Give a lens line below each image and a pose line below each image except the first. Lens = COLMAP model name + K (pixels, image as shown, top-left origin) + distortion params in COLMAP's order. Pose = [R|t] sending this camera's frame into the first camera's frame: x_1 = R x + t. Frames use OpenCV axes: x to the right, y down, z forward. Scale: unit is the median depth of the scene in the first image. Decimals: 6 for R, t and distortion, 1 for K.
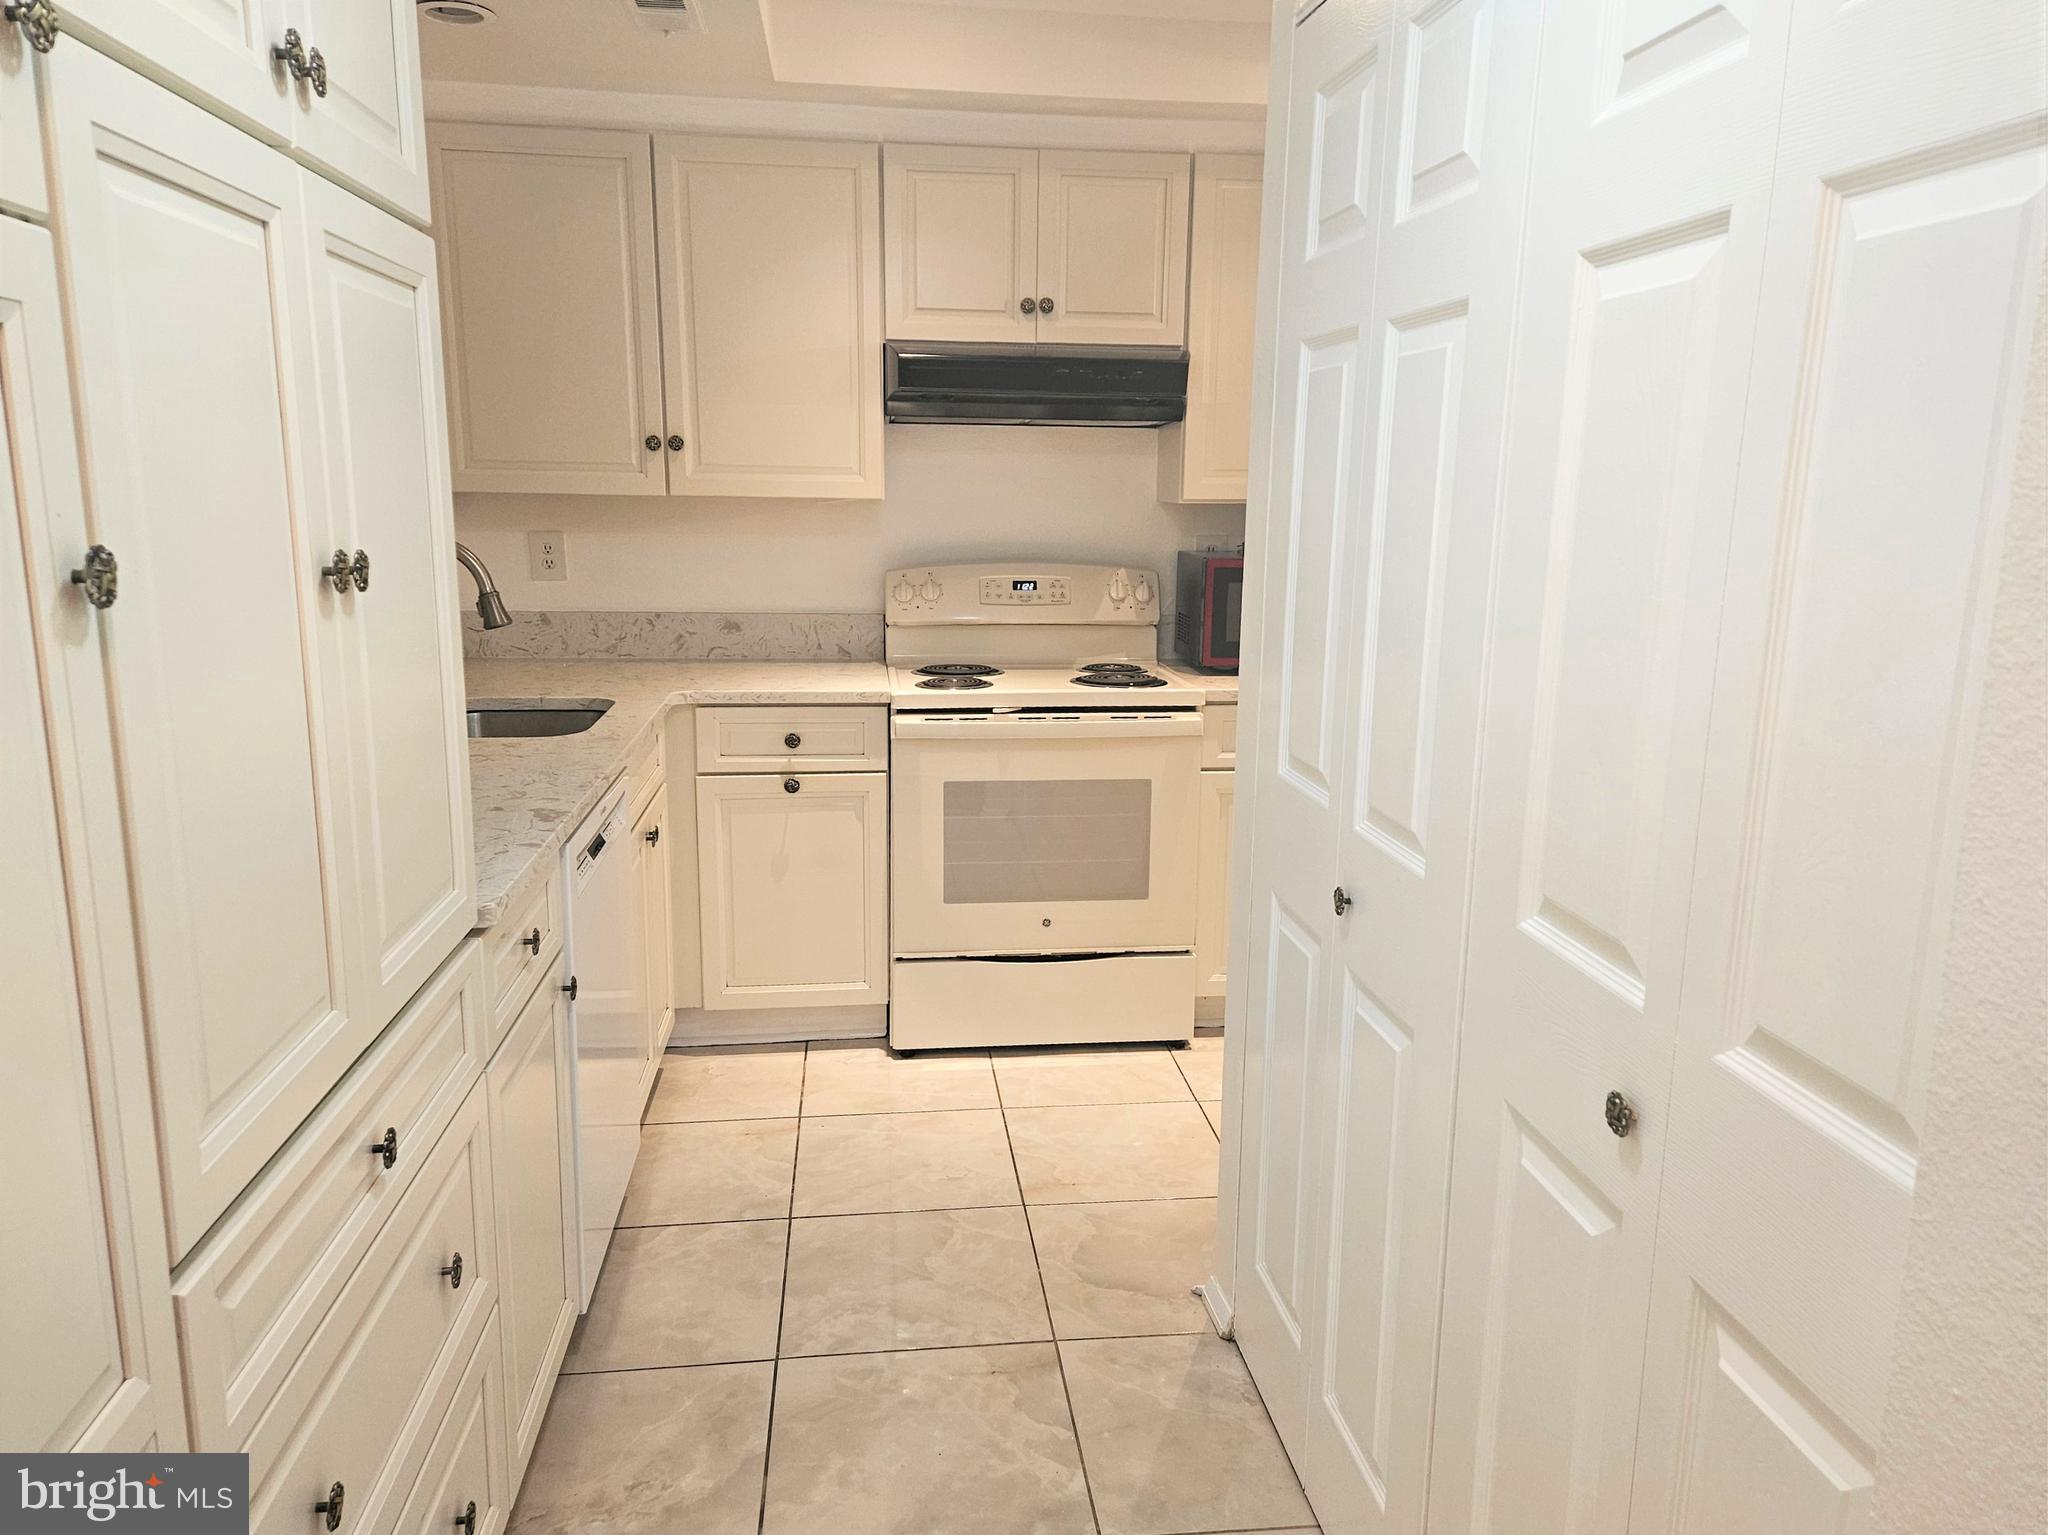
lens RADIAL K [[1453.1, 0, 1042.1], [0, 1453.1, 778.7], [0, 0, 1]] dist [0.062431, -0.001167]
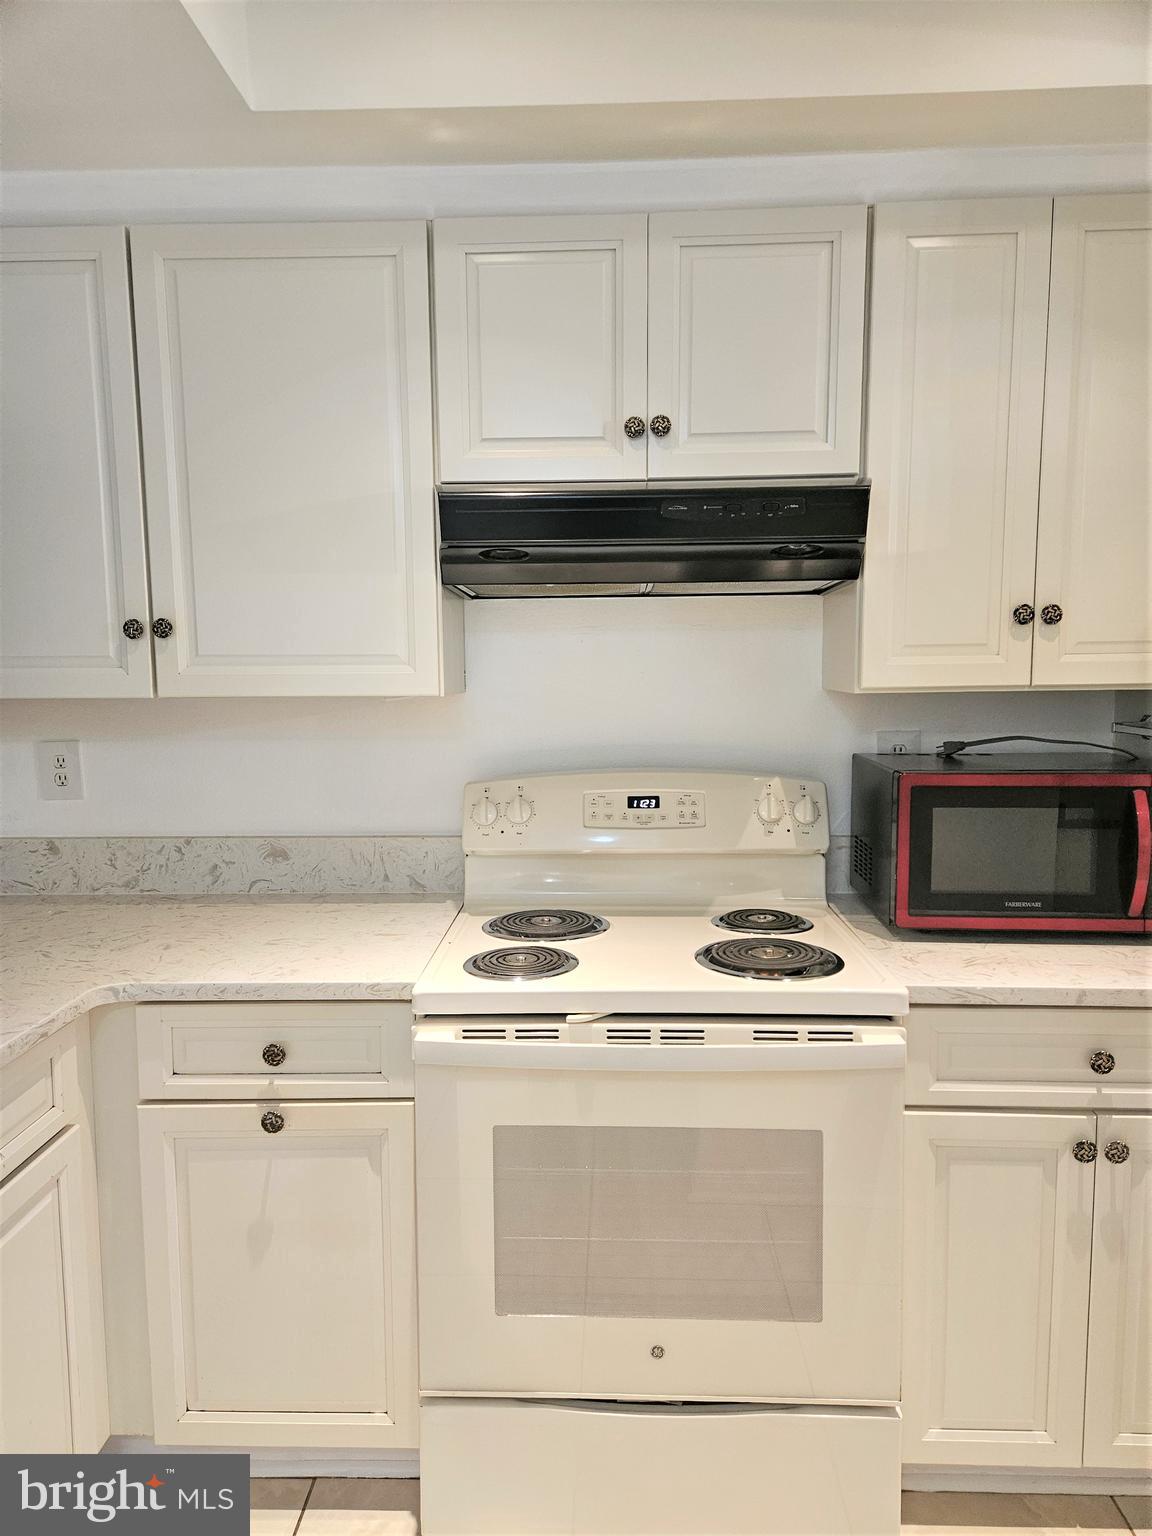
lens RADIAL K [[1020.1, 0, 573.6], [0, 1020.1, 766.1], [0, 0, 1]] dist [0.085030, -0.073414]
pose [[0.987135, -0.006200, -0.159769, 0.040067], [-0.010050, 0.994866, -0.100701, -0.106206], [0.159573, 0.101011, 0.982005, 0.512573]]
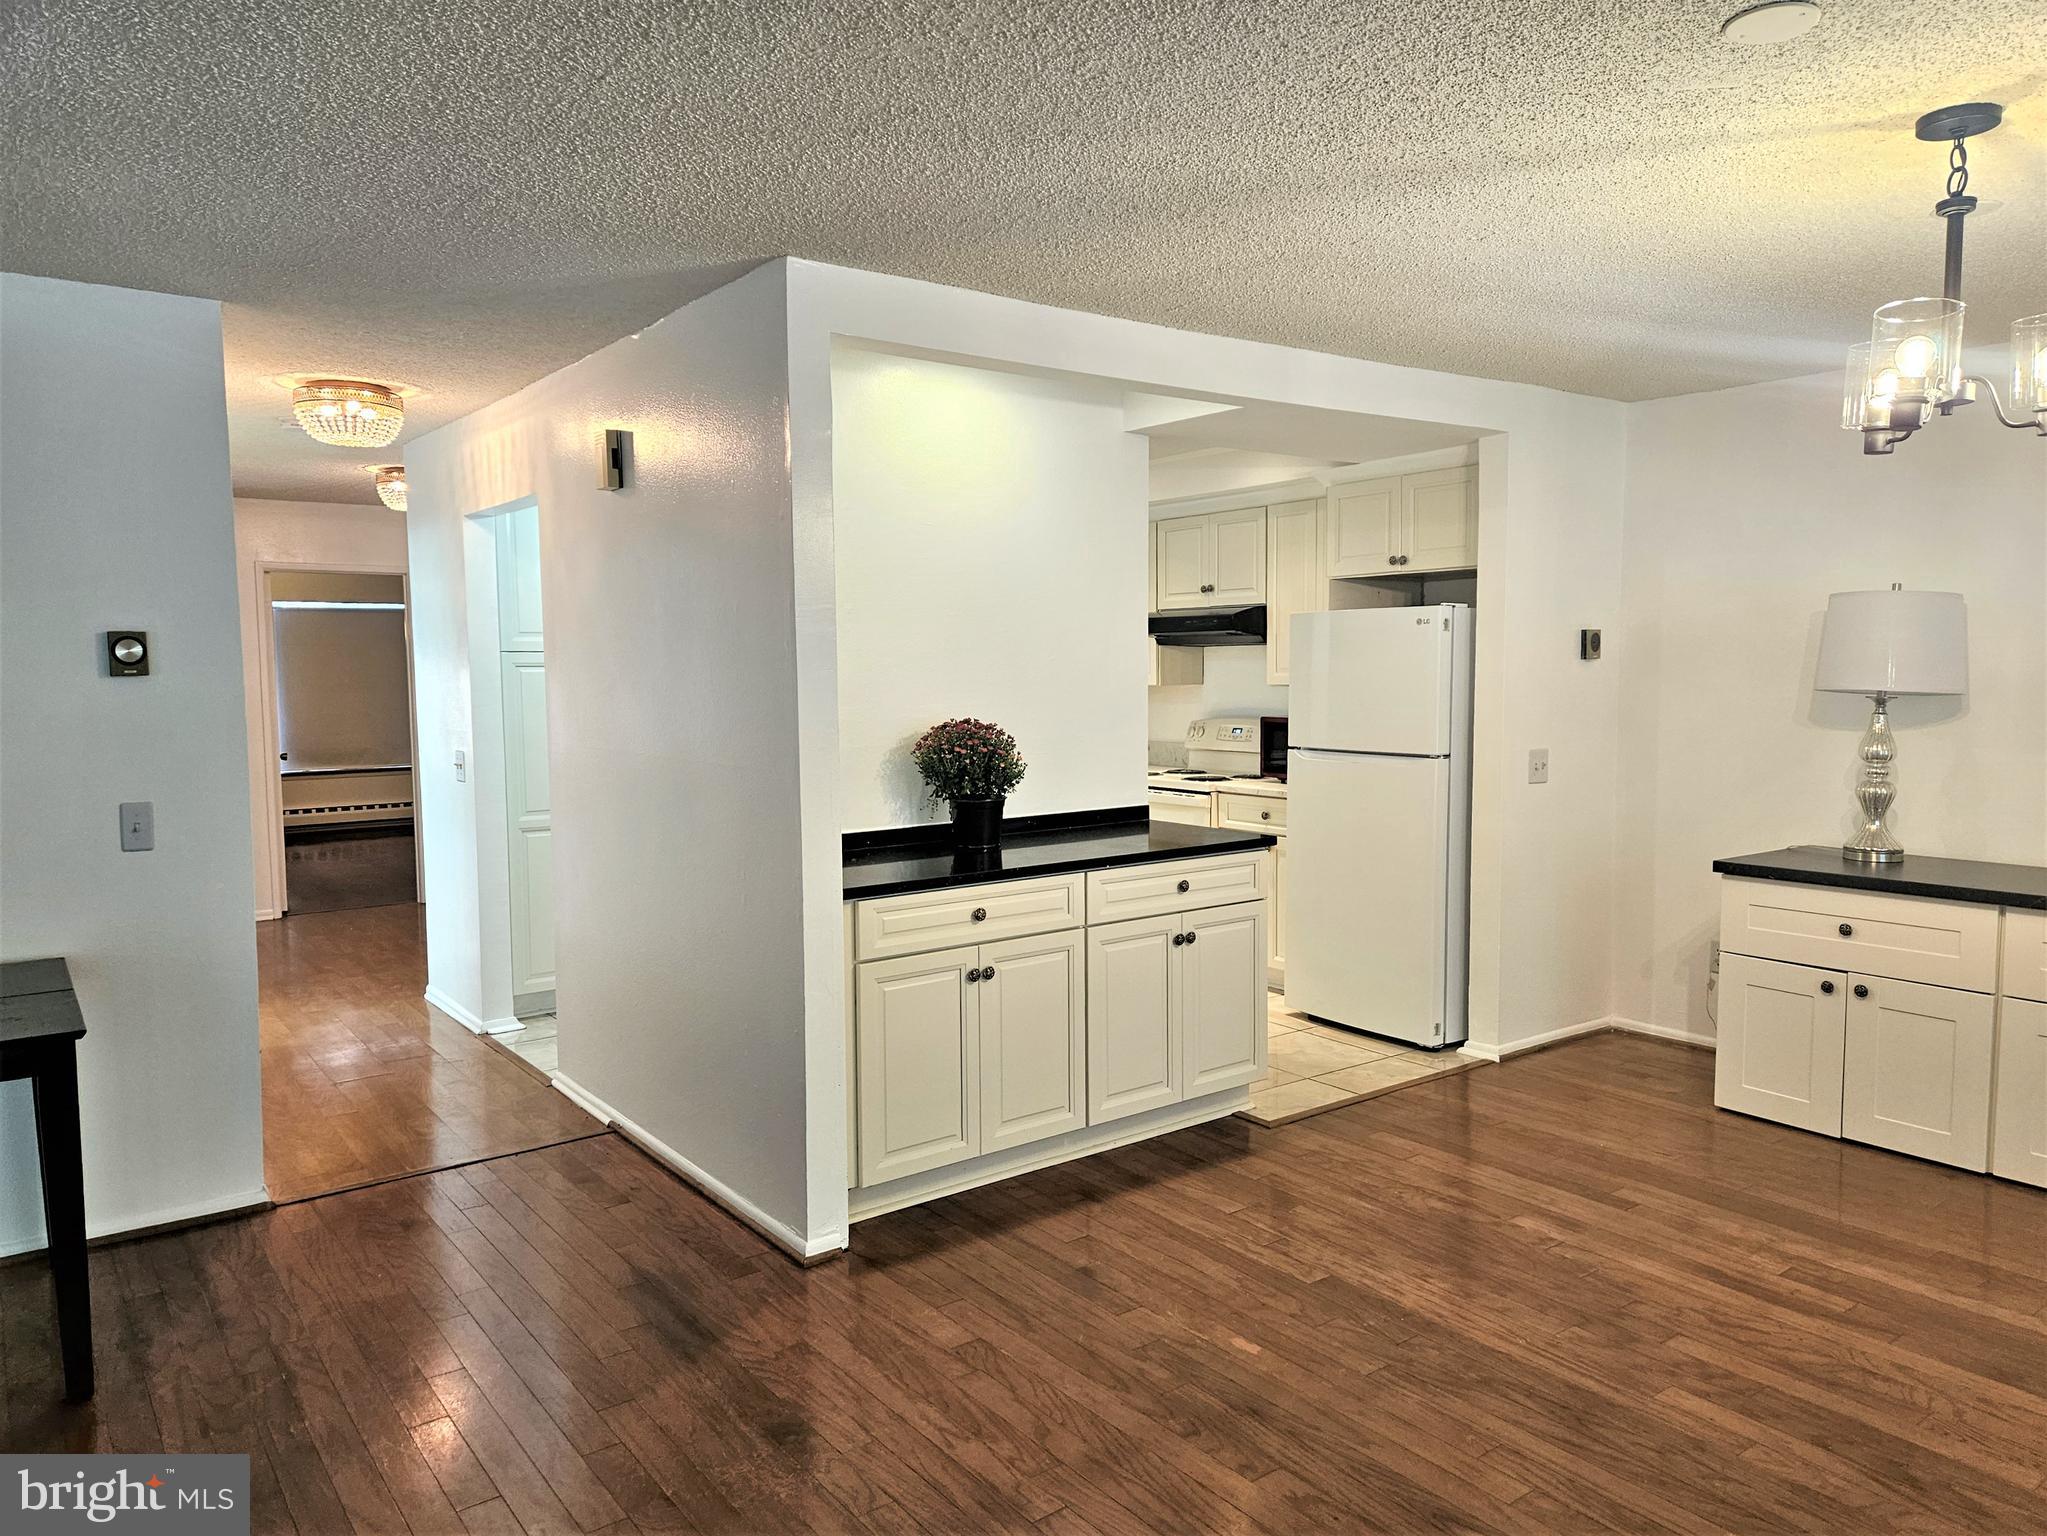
lens RADIAL K [[1389.5, 0, 1027.8], [0, 1389.5, 767.8], [0, 0, 1]] dist [0.086766, -0.082133]
pose [[0.490884, 0.048061, -0.869898, 1.510186], [-0.160547, 0.986368, -0.036101, 0.021200], [0.856304, 0.157380, 0.491909, -0.091549]]
